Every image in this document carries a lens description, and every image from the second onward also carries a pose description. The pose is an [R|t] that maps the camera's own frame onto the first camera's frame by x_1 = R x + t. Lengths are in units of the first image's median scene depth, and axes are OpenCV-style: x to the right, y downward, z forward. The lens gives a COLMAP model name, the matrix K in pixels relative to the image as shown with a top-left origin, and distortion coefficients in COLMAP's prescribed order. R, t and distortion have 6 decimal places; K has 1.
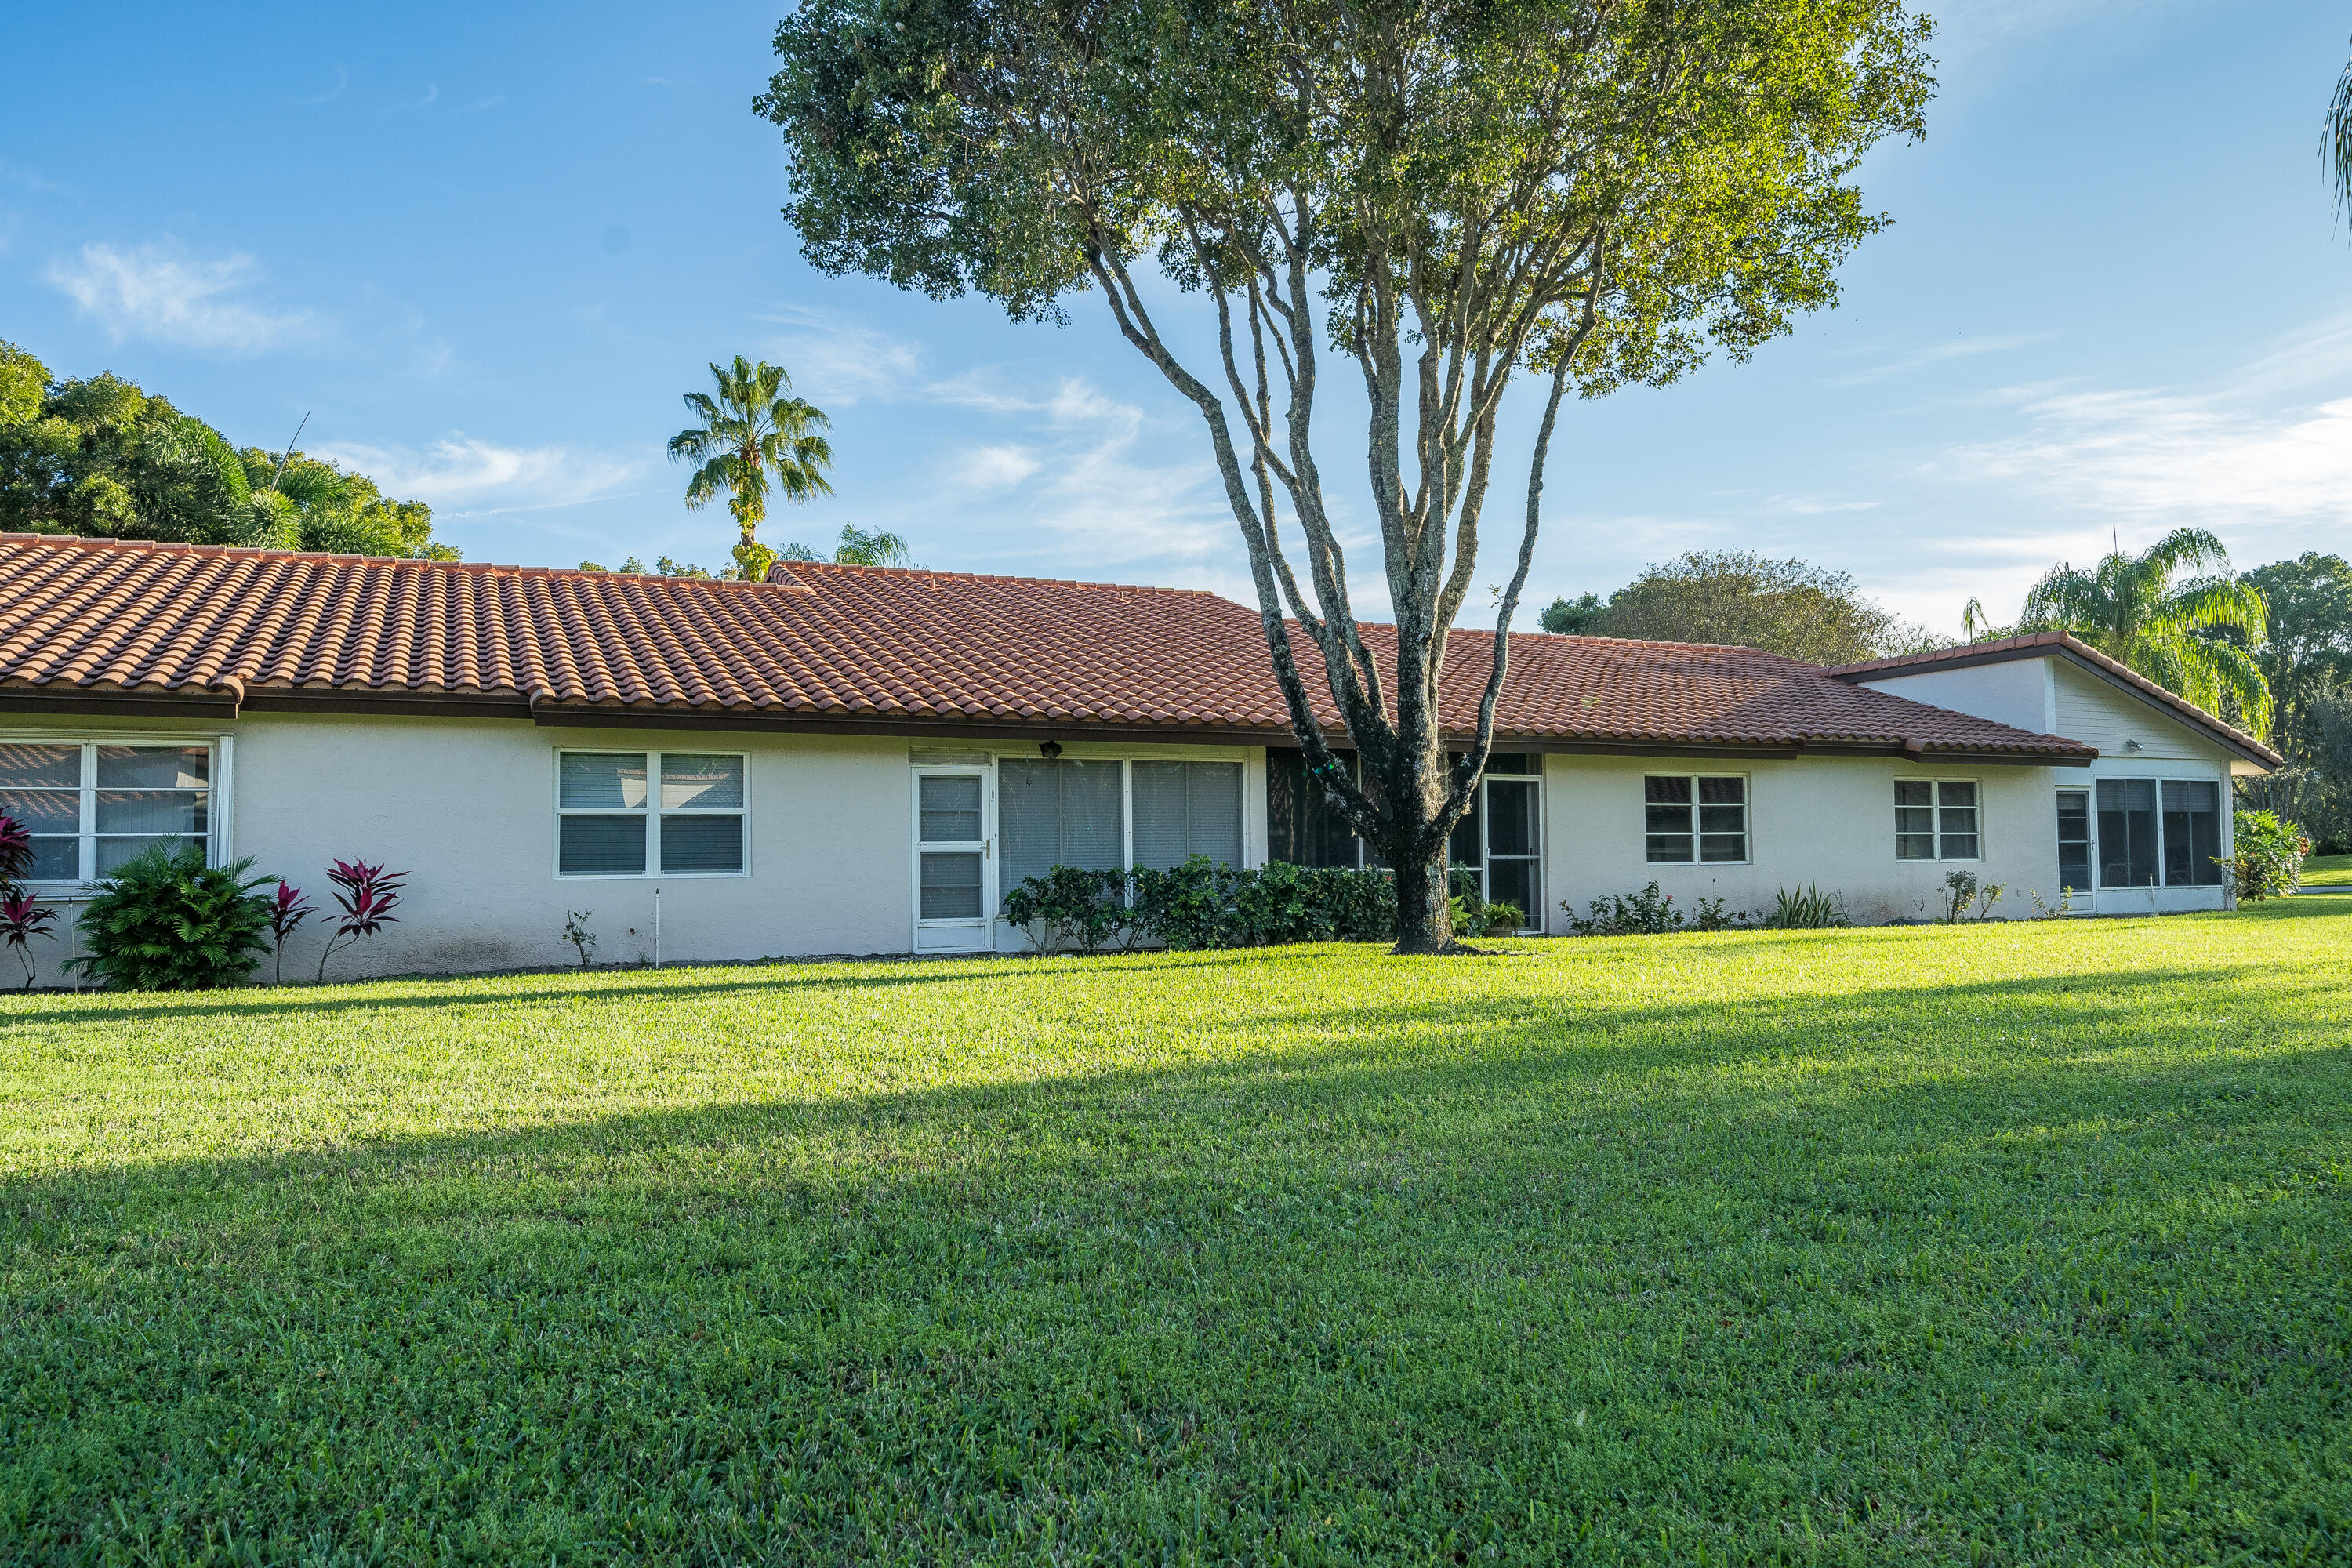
lens RADIAL K [[1629.4, 0, 1176.4], [0, 1629.4, 786.1], [0, 0, 1]] dist [0.000529, 0.001958]
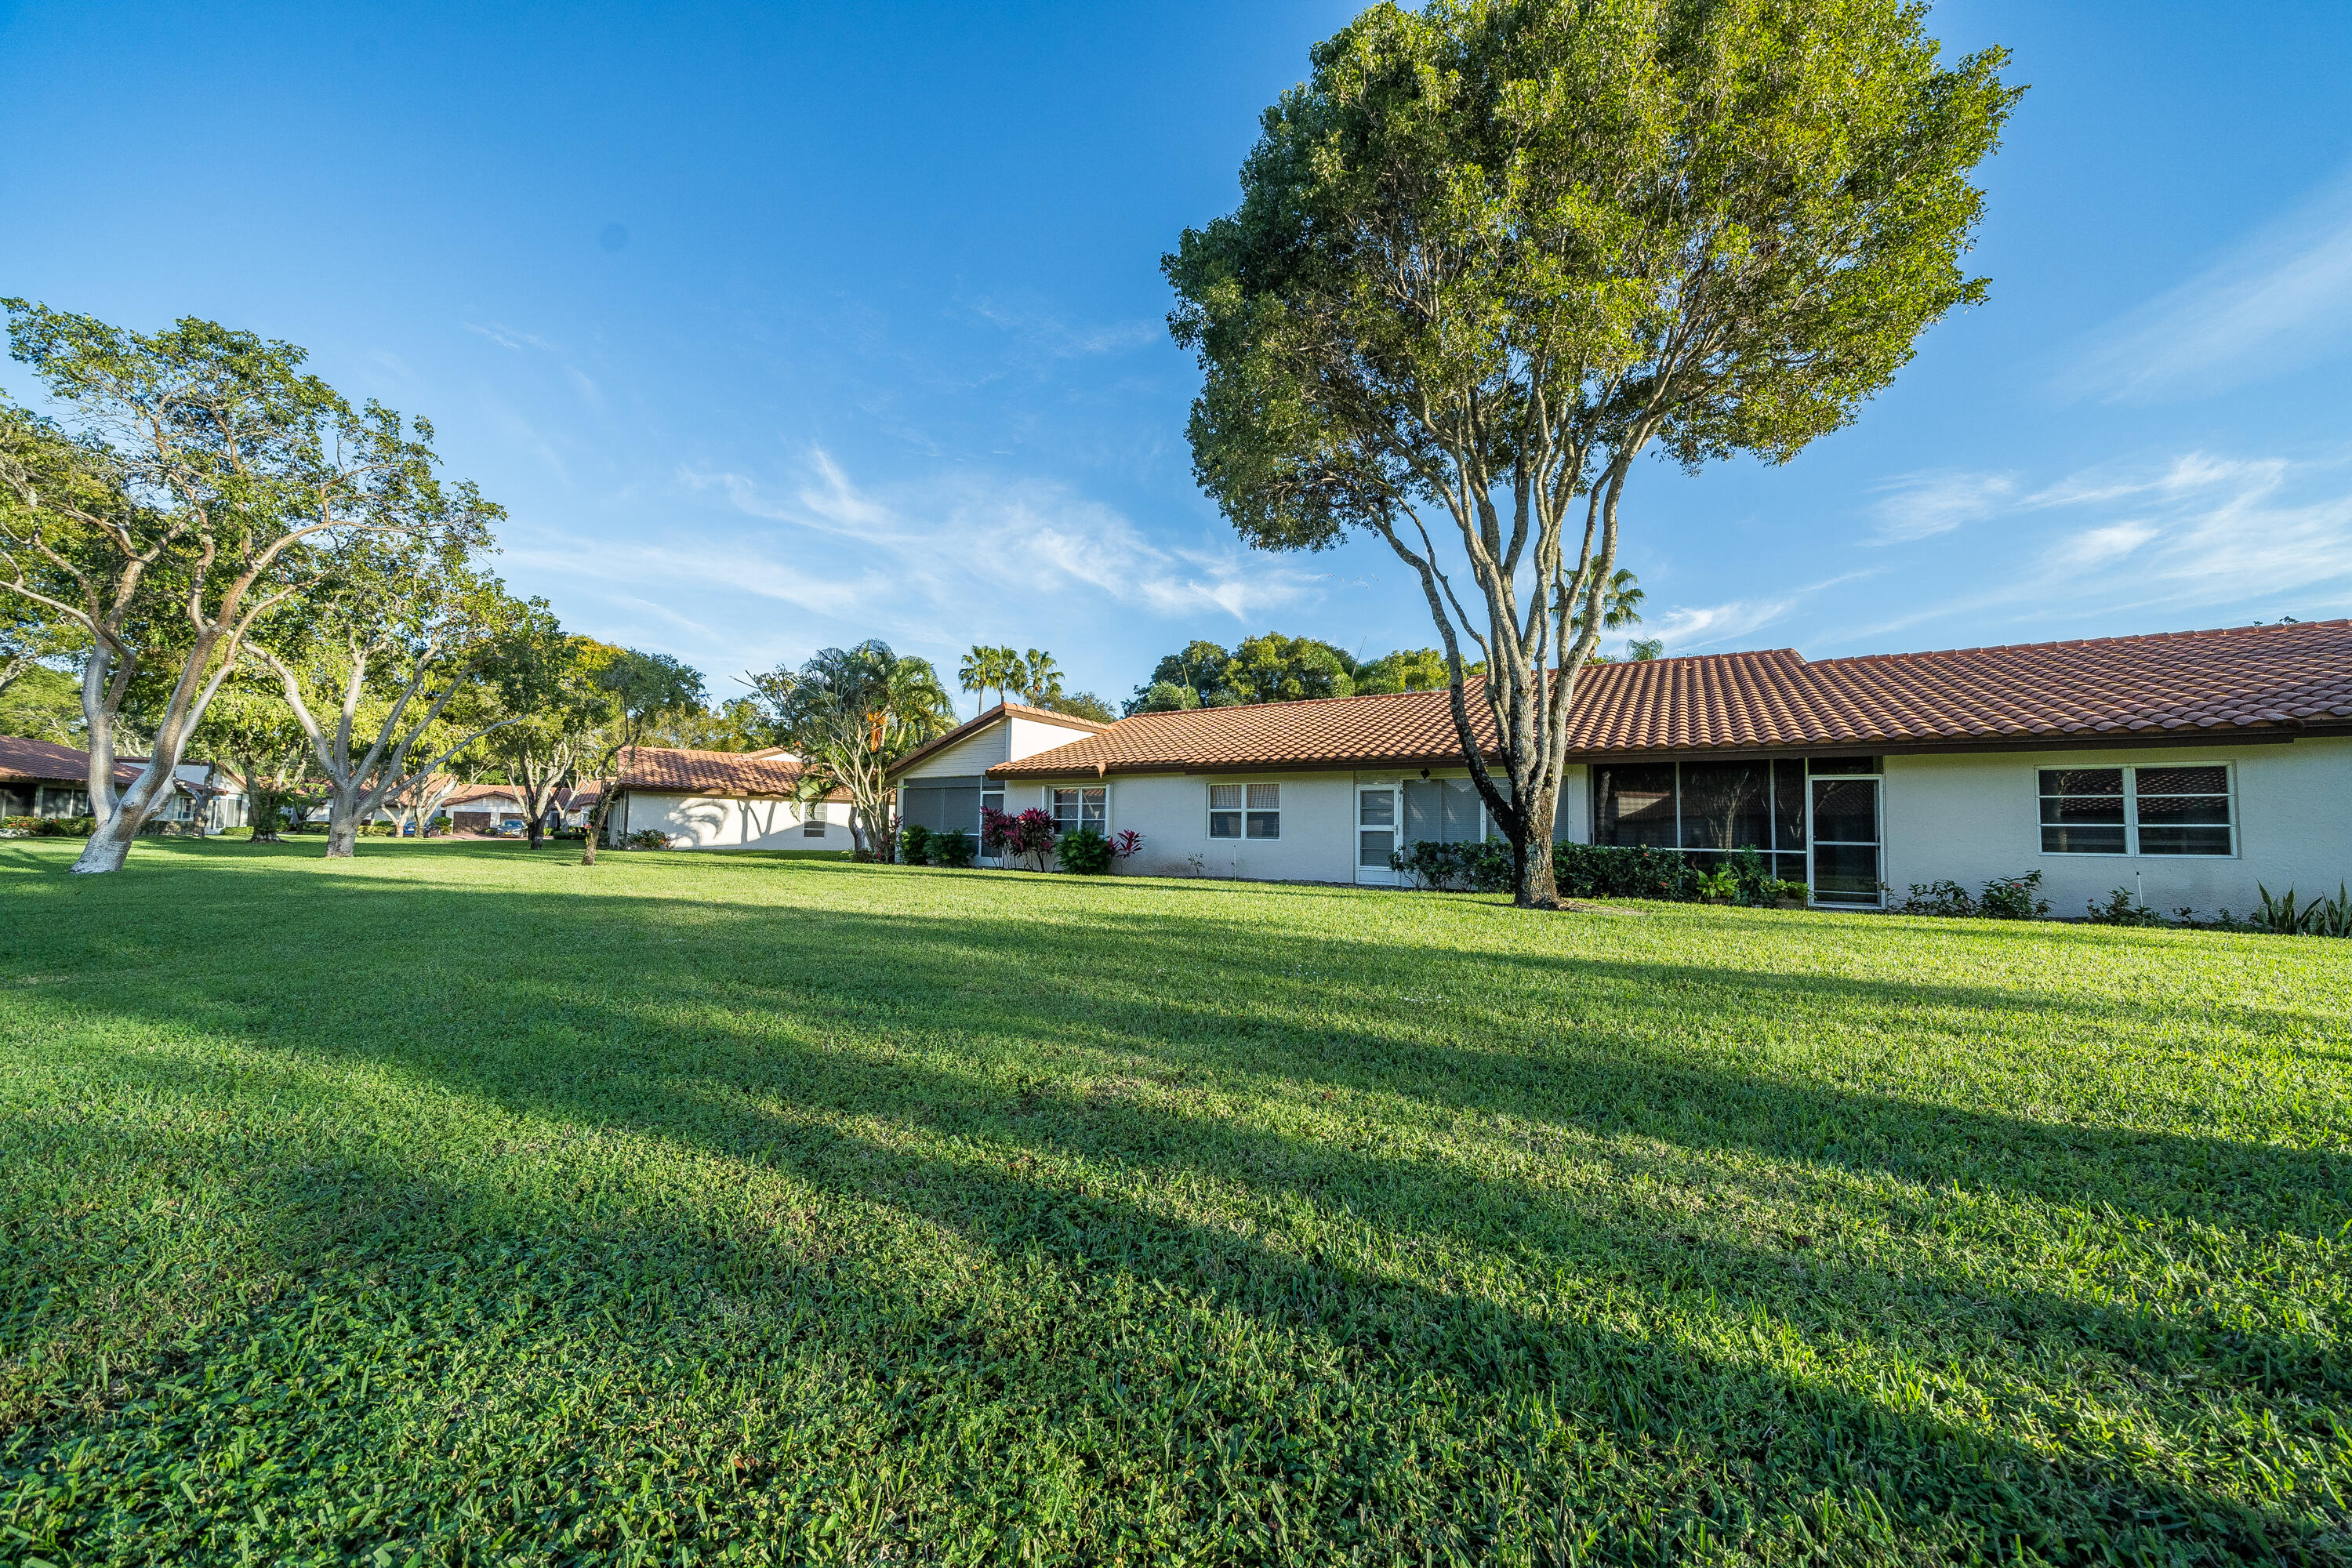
lens RADIAL K [[809.7, 0, 1177.2], [0, 809.7, 786.4], [0, 0, 1]] dist [-0.006525, -0.000114]
pose [[0.528995, -0.030598, -0.848073, 0.436070], [0.020709, 0.999518, -0.023145, 0.004861], [0.848372, -0.005319, 0.529374, 0.256540]]
